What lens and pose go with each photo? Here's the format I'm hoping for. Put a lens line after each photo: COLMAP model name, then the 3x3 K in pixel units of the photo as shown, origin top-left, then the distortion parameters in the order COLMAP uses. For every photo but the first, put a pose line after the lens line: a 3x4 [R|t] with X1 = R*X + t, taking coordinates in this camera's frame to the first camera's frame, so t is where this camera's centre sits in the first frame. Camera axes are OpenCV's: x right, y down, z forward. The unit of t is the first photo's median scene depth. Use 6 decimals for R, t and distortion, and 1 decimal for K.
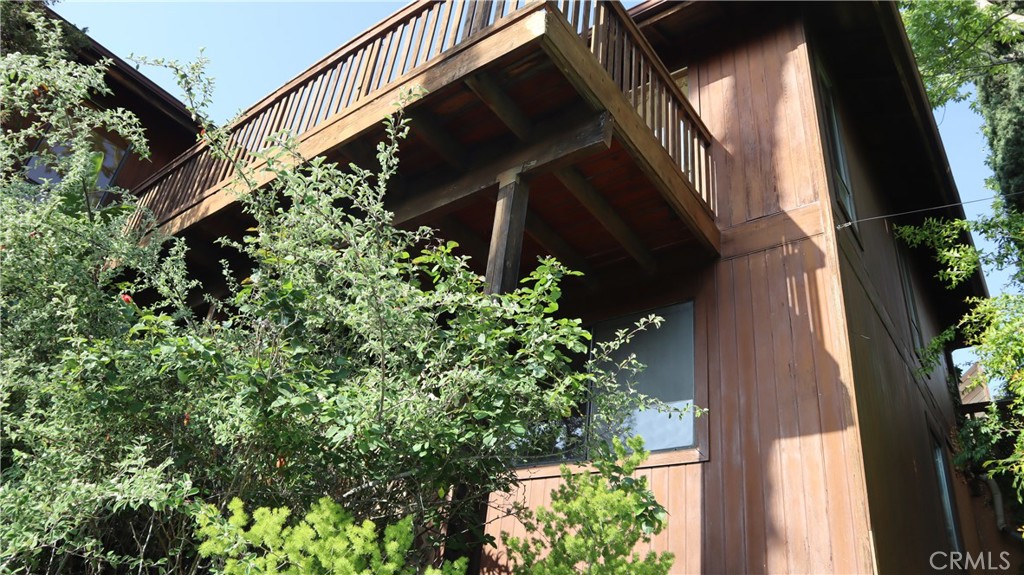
lens RADIAL K [[711.4, 0, 510.9], [0, 711.4, 305.5], [0, 0, 1]] dist [-0.048791, 0.000550]
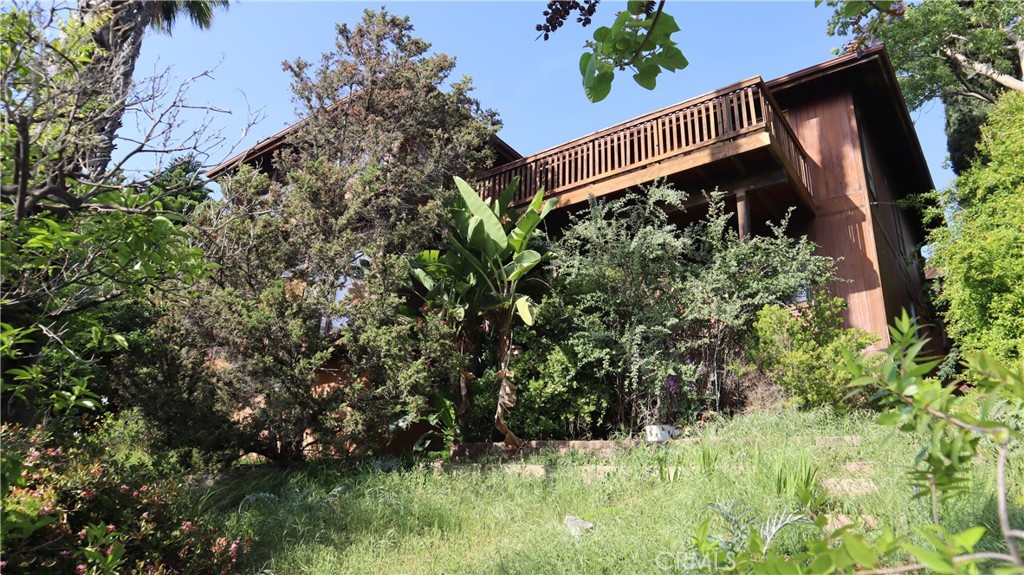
lens RADIAL K [[733.2, 0, 512.0], [0, 733.2, 287.5], [0, 0, 1]] dist [0.000205, 0.000028]
pose [[0.997586, -0.047898, 0.050279, -0.839807], [0.041610, 0.991972, 0.119418, -0.172147], [-0.055596, -0.117037, 0.991570, -1.344197]]
